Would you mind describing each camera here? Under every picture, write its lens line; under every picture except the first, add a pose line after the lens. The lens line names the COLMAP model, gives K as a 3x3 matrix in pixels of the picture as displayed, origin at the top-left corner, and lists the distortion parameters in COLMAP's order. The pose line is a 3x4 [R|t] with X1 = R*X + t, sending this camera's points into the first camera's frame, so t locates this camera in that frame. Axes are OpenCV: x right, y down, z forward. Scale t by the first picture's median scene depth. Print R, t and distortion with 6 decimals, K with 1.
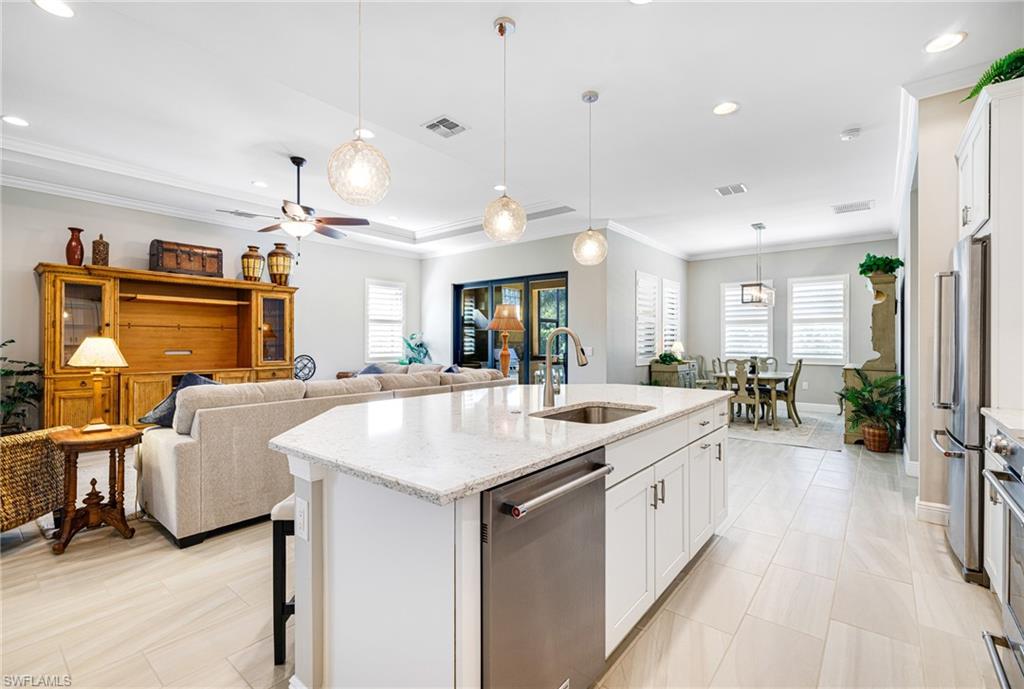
lens RADIAL K [[453.1, 0, 519.3], [0, 453.1, 338.8], [0, 0, 1]] dist [0.002374, -0.000492]
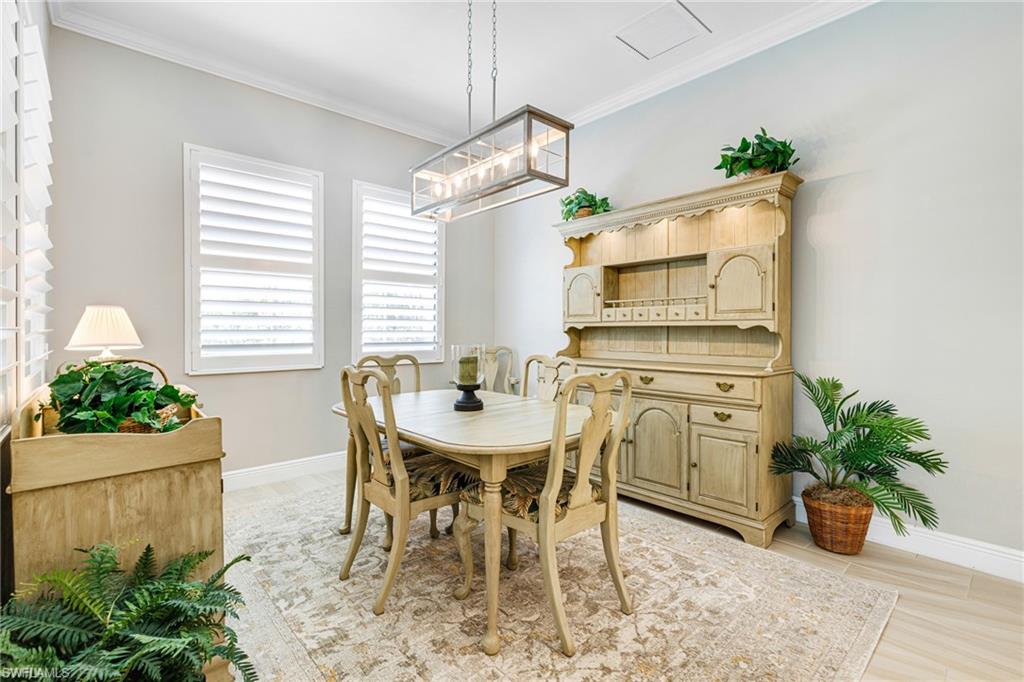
lens RADIAL K [[469.0, 0, 514.3], [0, 469.0, 331.5], [0, 0, 1]] dist [-0.001945, 0.000268]
pose [[0.163582, -0.007788, 0.986499, 0.207472], [-0.005474, 0.999946, 0.008802, 0.019908], [-0.986515, -0.006840, 0.163530, 1.019358]]
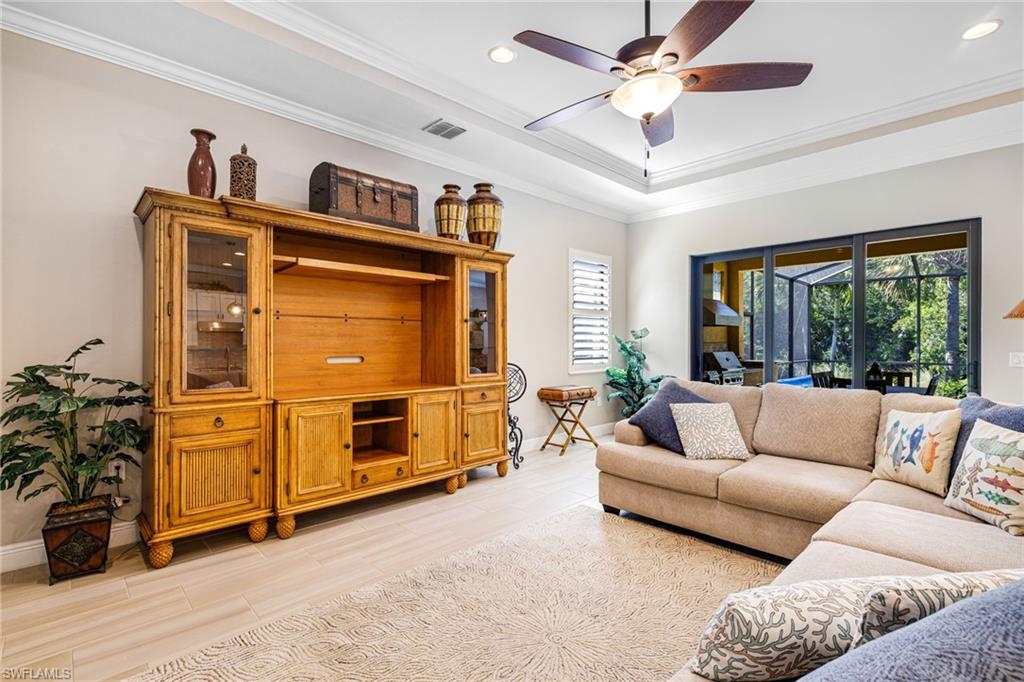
lens RADIAL K [[469.0, 0, 520.0], [0, 469.0, 340.5], [0, 0, 1]] dist [-0.001945, 0.000268]
pose [[0.993394, -0.000337, -0.114754, -0.460214], [0.000674, 0.999996, 0.002897, 0.002504], [0.114752, -0.002955, 0.993390, 0.417953]]
